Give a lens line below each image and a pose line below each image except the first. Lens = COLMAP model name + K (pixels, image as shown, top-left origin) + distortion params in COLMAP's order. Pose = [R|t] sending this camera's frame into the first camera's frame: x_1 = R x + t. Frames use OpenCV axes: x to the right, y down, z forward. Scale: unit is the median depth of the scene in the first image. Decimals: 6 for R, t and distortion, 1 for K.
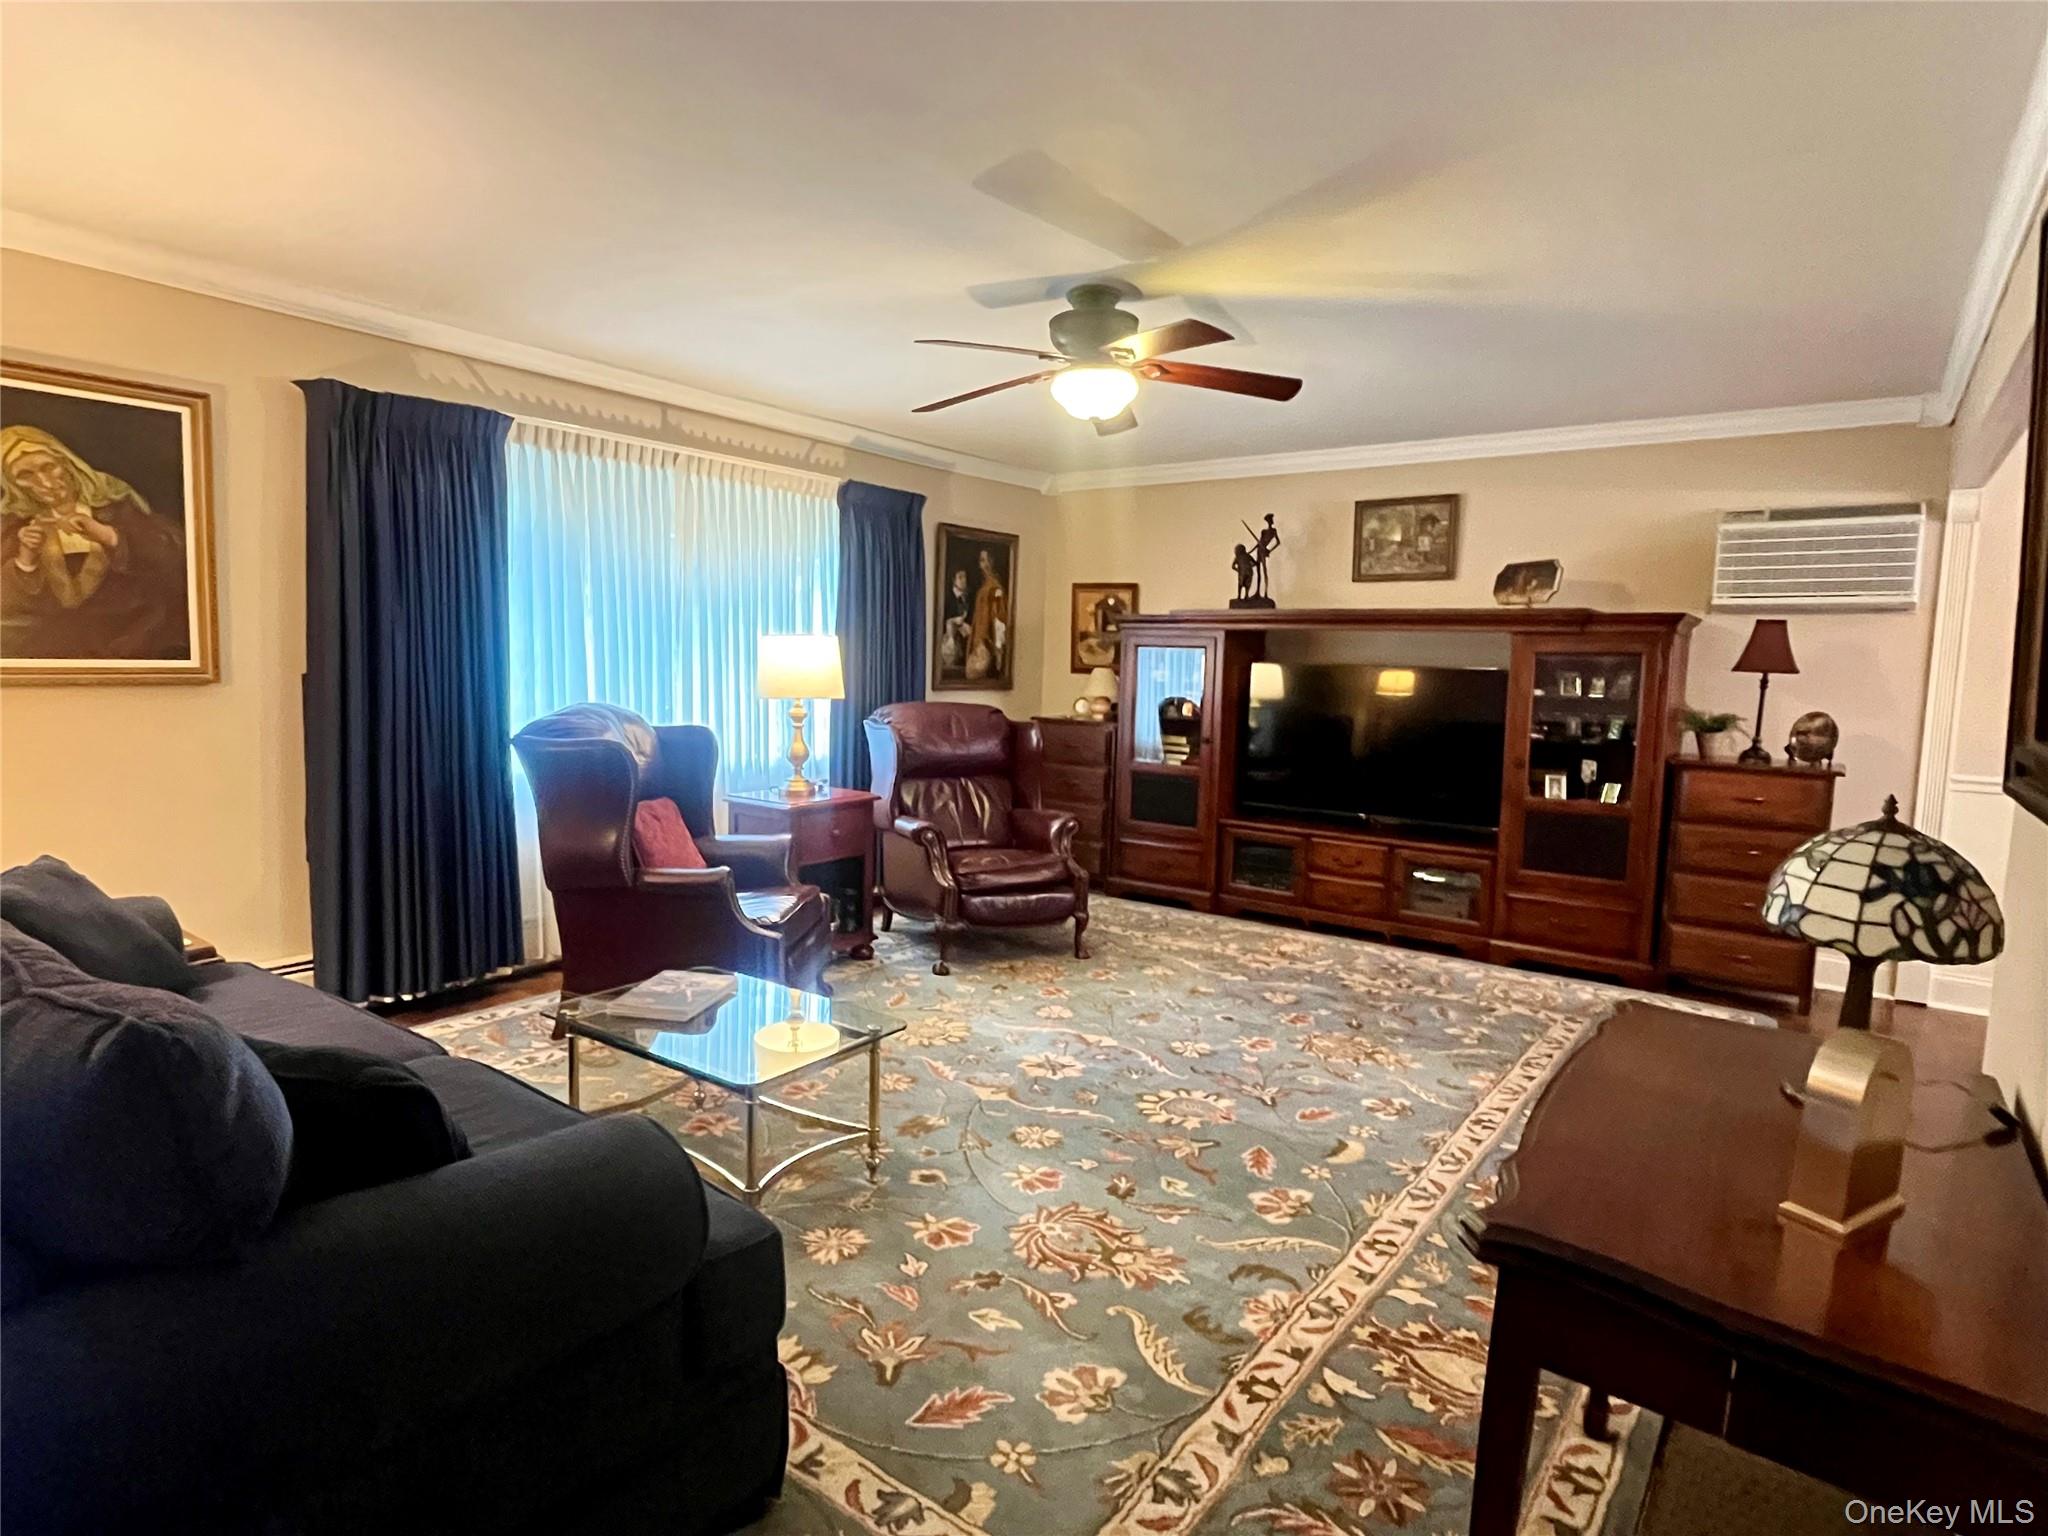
lens RADIAL K [[1102.4, 0, 1024.0], [0, 1102.4, 768.0], [0, 0, 1]] dist [-0.002736, -0.000368]
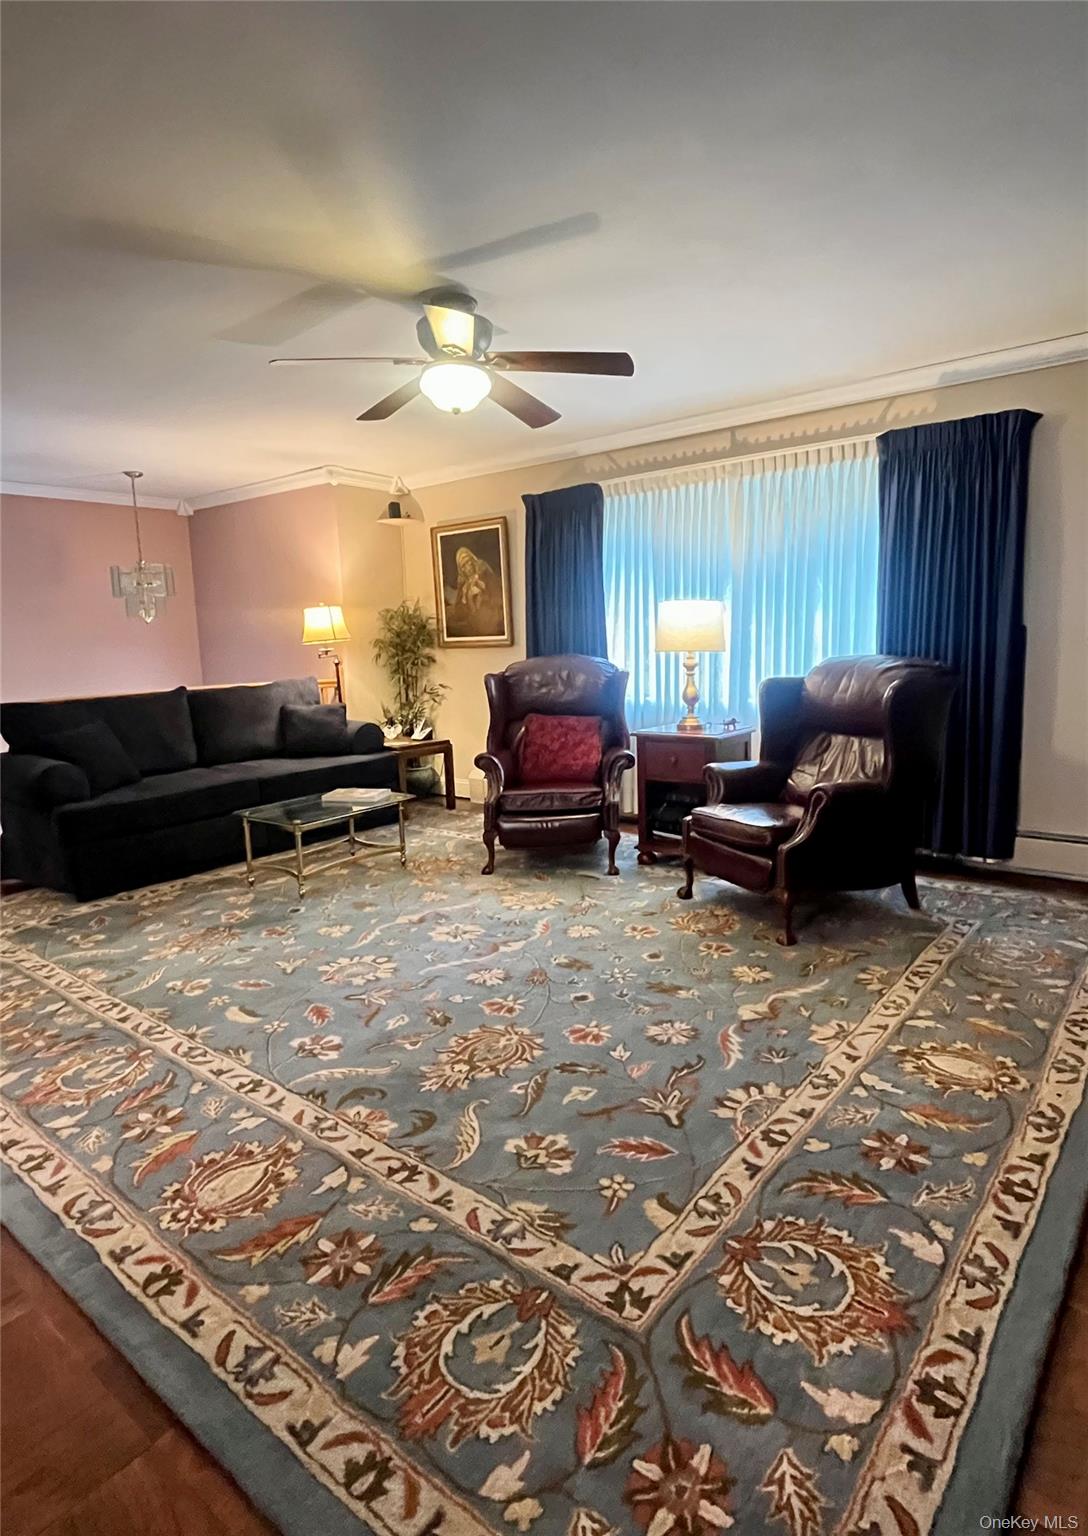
lens RADIAL K [[844.7, 0, 544.0], [0, 844.7, 768.0], [0, 0, 1]] dist [0.000635, 0.000016]
pose [[-0.039461, 0.126799, -0.991143, 0.983816], [-0.069022, 0.989201, 0.129298, -0.057666], [0.996834, 0.073513, -0.030283, 1.120772]]
